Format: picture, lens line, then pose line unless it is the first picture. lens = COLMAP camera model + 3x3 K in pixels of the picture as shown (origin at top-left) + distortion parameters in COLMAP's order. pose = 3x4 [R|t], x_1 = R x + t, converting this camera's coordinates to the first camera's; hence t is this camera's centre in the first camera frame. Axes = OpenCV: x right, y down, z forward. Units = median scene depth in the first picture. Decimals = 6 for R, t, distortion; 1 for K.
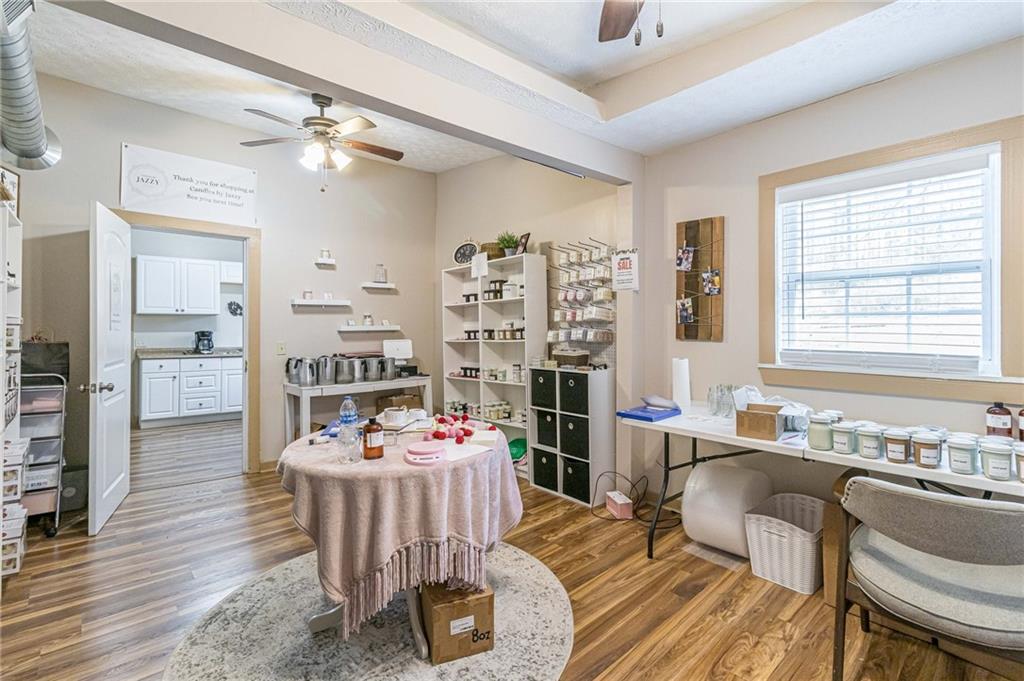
lens RADIAL K [[472.8, 0, 520.3], [0, 472.8, 321.8], [0, 0, 1]] dist [0.000439, -0.000030]
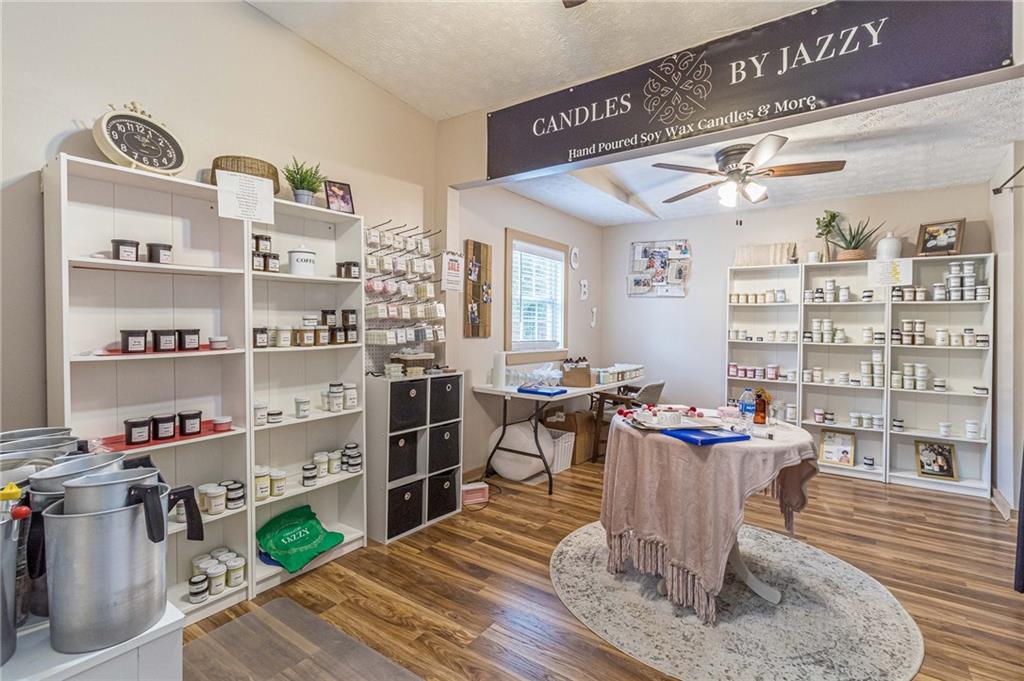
lens RADIAL K [[472.8, 0, 520.3], [0, 472.8, 321.8], [0, 0, 1]] dist [0.000439, -0.000030]
pose [[-0.212216, 0.016133, 0.977090, -0.897924], [-0.018119, 0.999627, -0.020440, 0.021345], [-0.977055, -0.022042, -0.211845, 1.176503]]
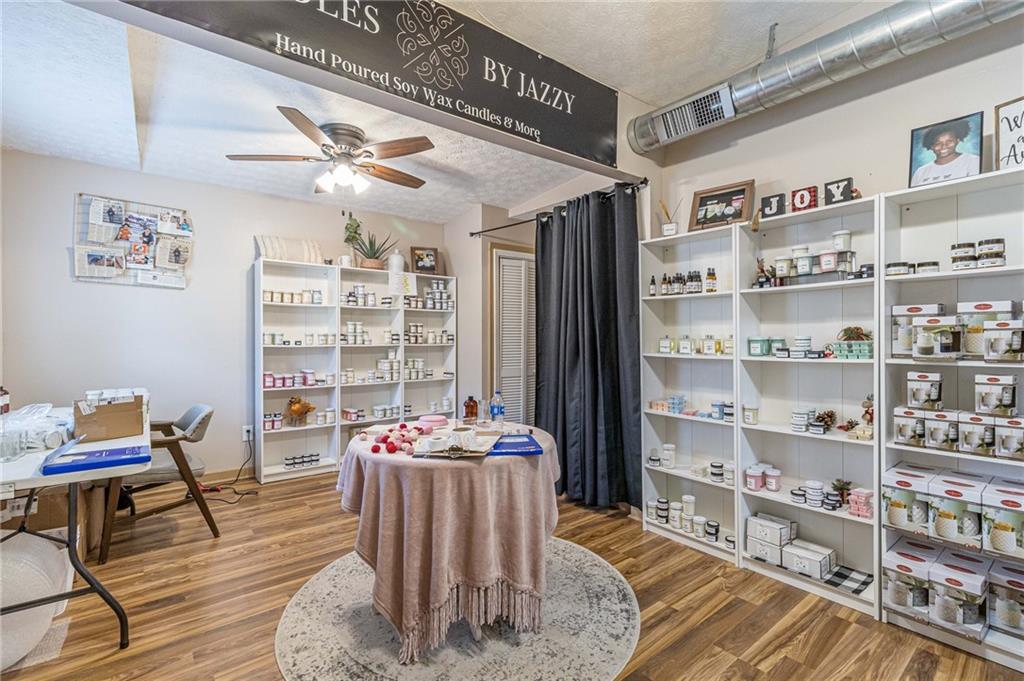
lens RADIAL K [[472.7, 0, 512.0], [0, 472.7, 340.5], [0, 0, 1]] dist [0.002181, 0.000394]
pose [[-0.997328, 0.003476, 0.072966, -0.319587], [0.003993, 0.999968, 0.006943, 0.017810], [-0.072939, 0.007216, -0.997310, 1.425149]]
